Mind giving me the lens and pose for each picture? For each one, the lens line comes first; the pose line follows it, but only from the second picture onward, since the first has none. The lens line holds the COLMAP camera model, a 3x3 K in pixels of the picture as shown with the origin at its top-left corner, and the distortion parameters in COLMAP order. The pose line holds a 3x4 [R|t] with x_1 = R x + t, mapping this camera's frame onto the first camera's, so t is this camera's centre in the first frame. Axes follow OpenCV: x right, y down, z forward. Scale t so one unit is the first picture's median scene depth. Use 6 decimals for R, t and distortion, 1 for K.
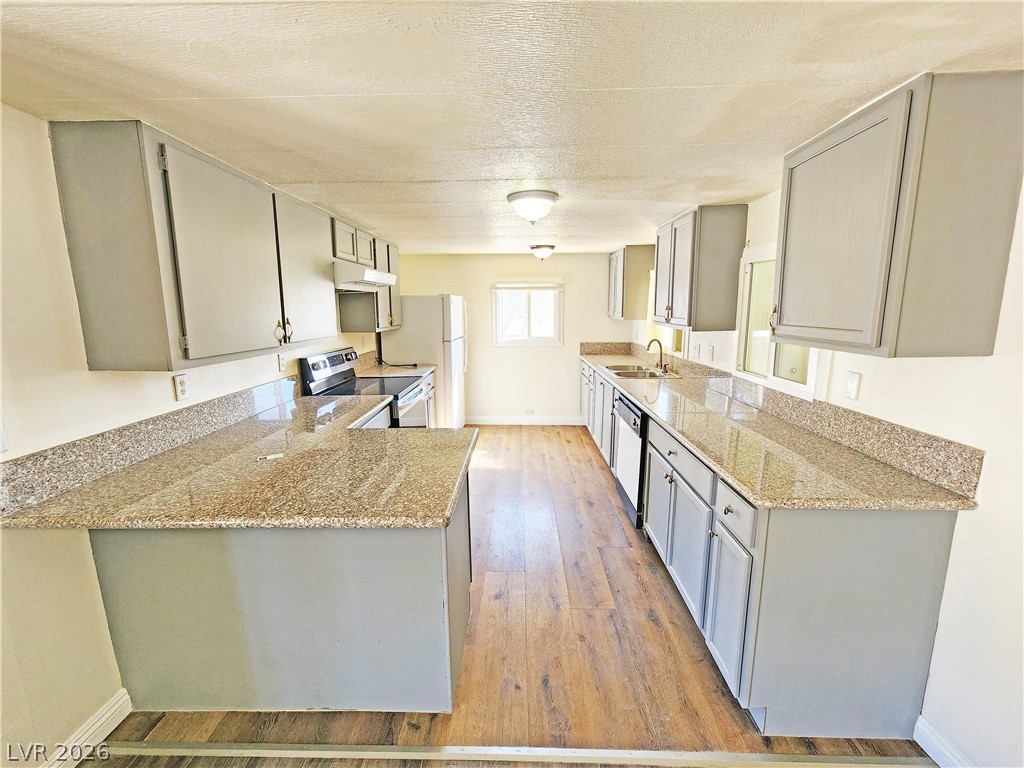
lens RADIAL K [[424.3, 0, 508.9], [0, 424.3, 376.5], [0, 0, 1]] dist [0.000906, -0.000351]
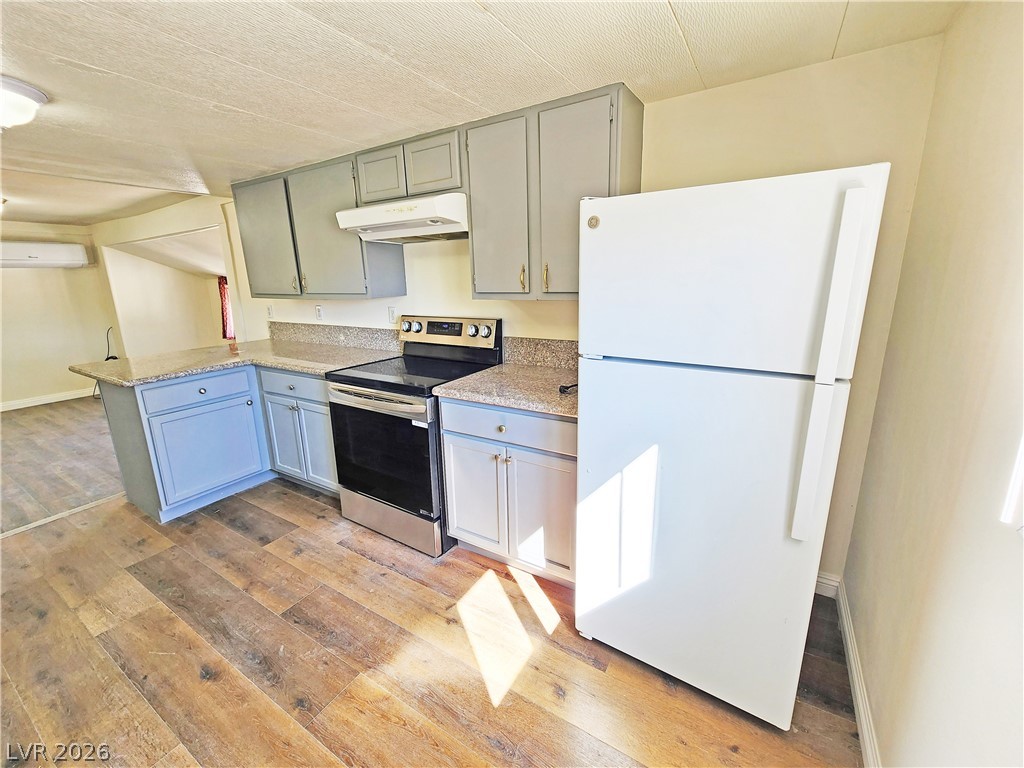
lens RADIAL K [[419.9, 0, 506.2], [0, 419.9, 376.4], [0, 0, 1]] dist [-0.000433, -0.000129]
pose [[-0.502143, 0.226838, -0.834504, 0.315399], [-0.110599, 0.940215, 0.322123, -0.333700], [0.857683, 0.254047, -0.447034, 2.246447]]
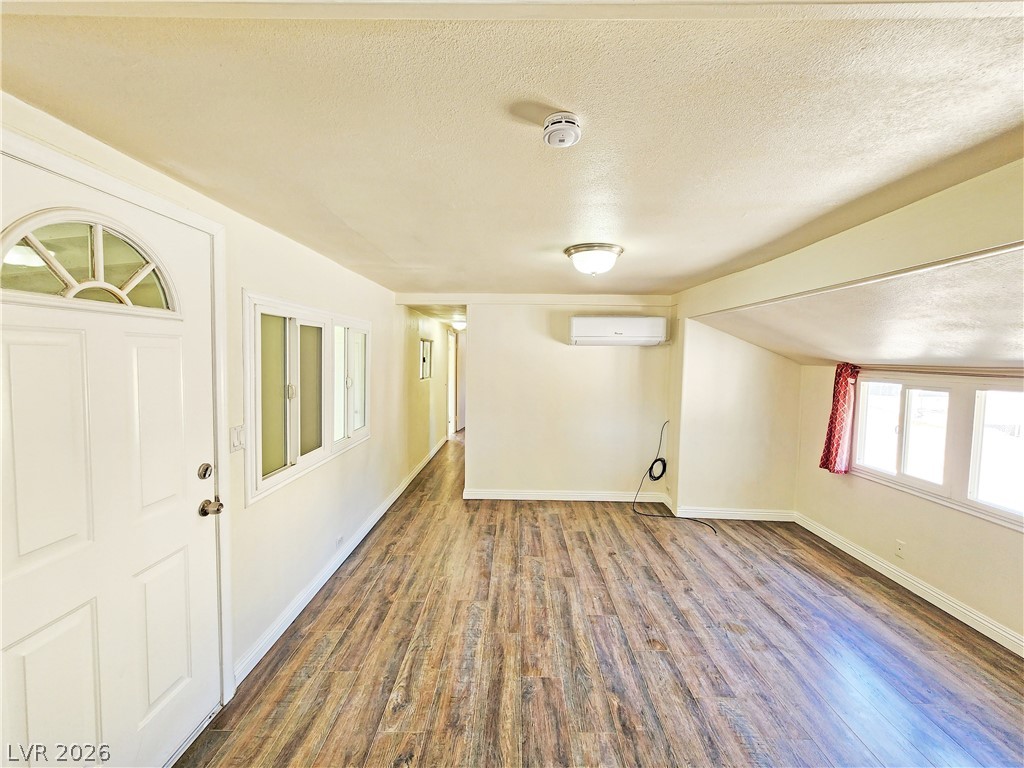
lens RADIAL K [[424.3, 0, 508.9], [0, 424.3, 376.5], [0, 0, 1]] dist [0.000906, -0.000351]
pose [[-0.999937, -0.000730, -0.011194, 0.068090], [-0.003116, 0.976678, 0.214686, -0.140164], [0.010776, 0.214707, -0.976619, 0.749443]]
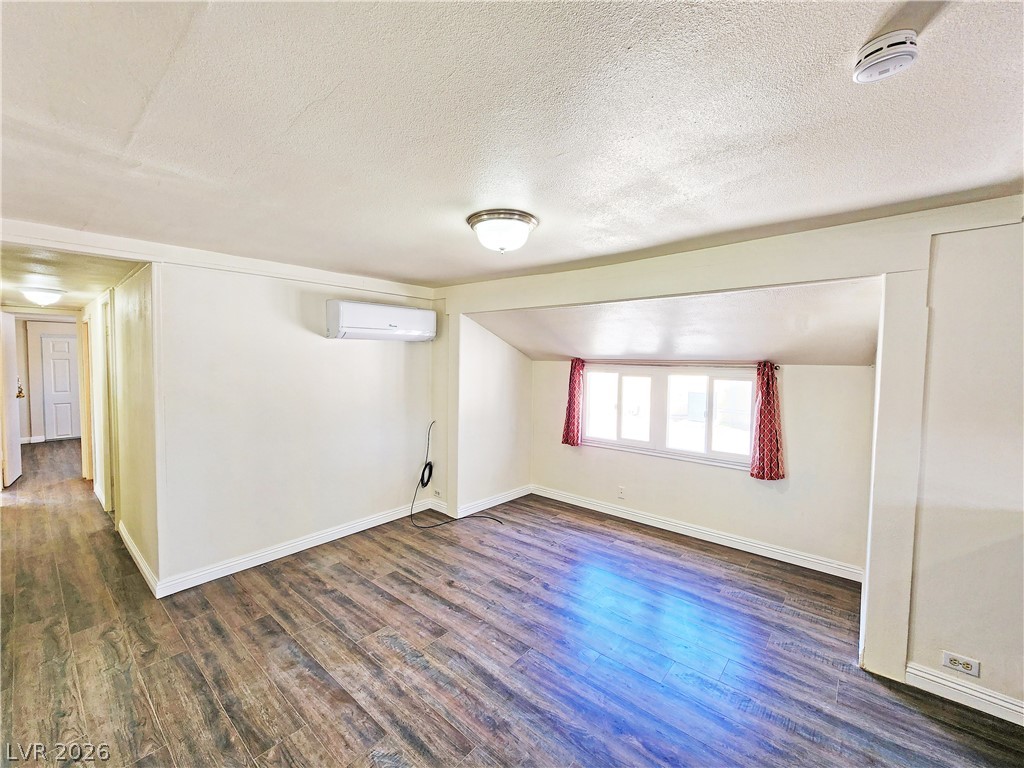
lens RADIAL K [[424.3, 0, 508.9], [0, 424.3, 376.5], [0, 0, 1]] dist [0.000906, -0.000351]
pose [[-0.630789, 0.040975, -0.774872, 0.558923], [-0.130729, 0.978719, 0.158175, -0.043776], [0.764863, 0.201073, -0.612009, 0.204634]]
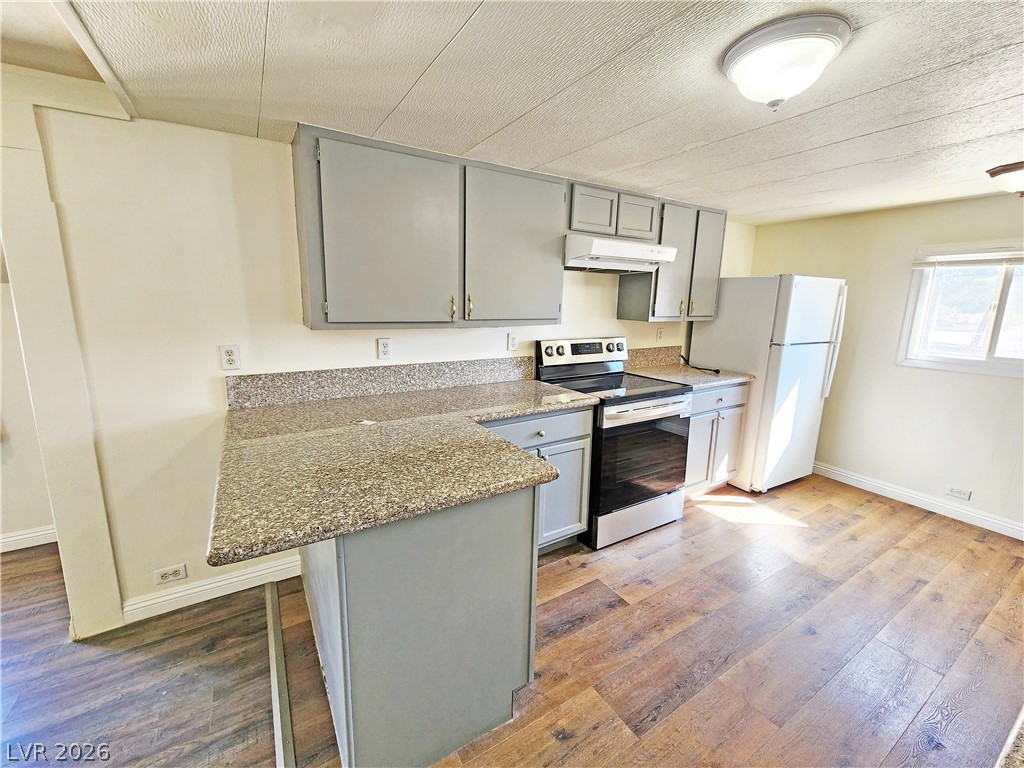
lens RADIAL K [[424.3, 0, 508.9], [0, 424.3, 376.5], [0, 0, 1]] dist [0.000906, -0.000351]
pose [[0.546744, 0.171410, -0.819567, 0.375287], [-0.159472, 0.982222, 0.099044, -0.064470], [0.821973, 0.076546, 0.564359, 0.553126]]
